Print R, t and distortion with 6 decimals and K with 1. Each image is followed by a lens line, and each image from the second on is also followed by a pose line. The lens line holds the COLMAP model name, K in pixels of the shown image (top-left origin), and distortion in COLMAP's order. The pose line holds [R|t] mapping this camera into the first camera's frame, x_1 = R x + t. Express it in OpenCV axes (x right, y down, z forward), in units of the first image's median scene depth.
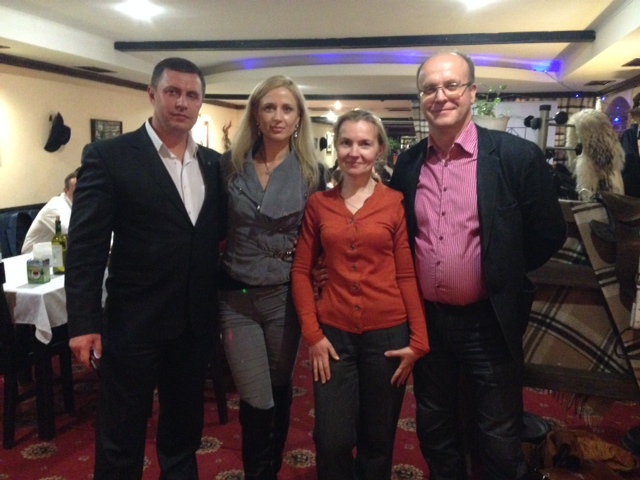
lens RADIAL K [[602.0, 0, 321.5], [0, 602.0, 242.3], [0, 0, 1]] dist [0.018831, 0.000000]
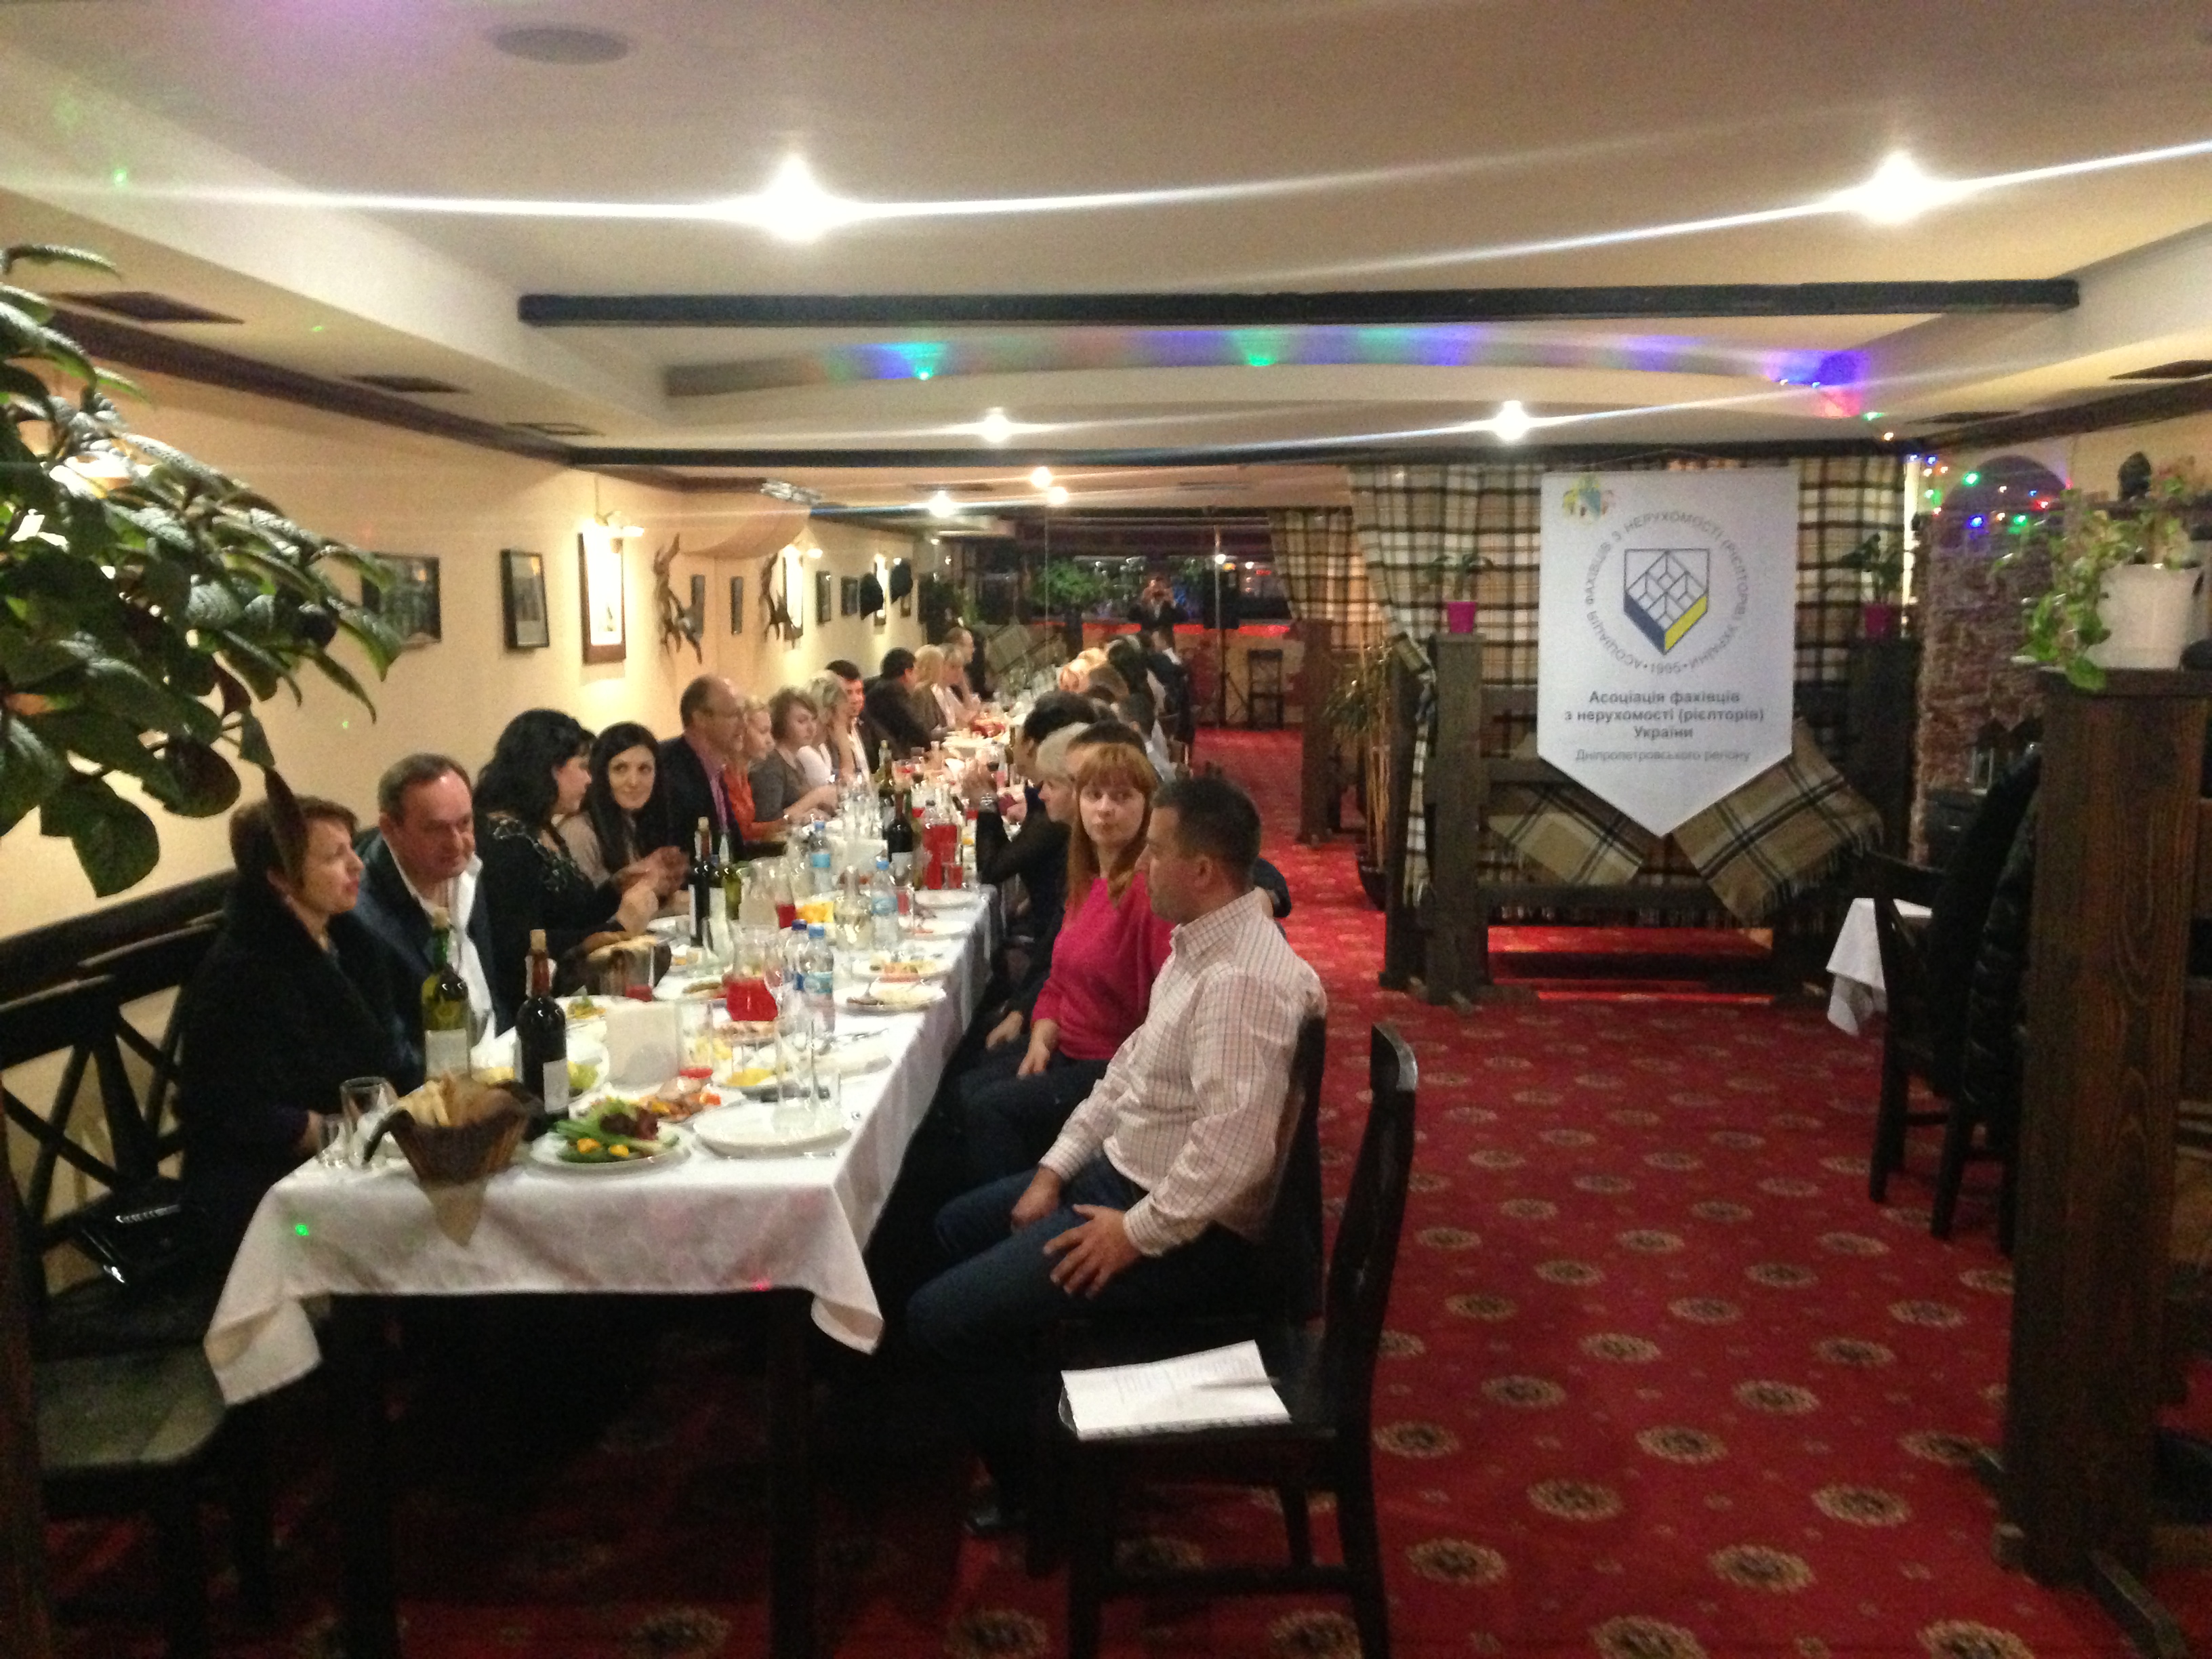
lens RADIAL K [[2080.5, 0, 1124.9], [0, 2080.5, 810.8], [0, 0, 1]] dist [0.018831, 0.000000]
pose [[0.974364, -0.046109, 0.220202, -0.270120], [0.056852, 0.997469, -0.042697, -0.023202], [-0.217676, 0.054122, 0.974519, -0.024053]]
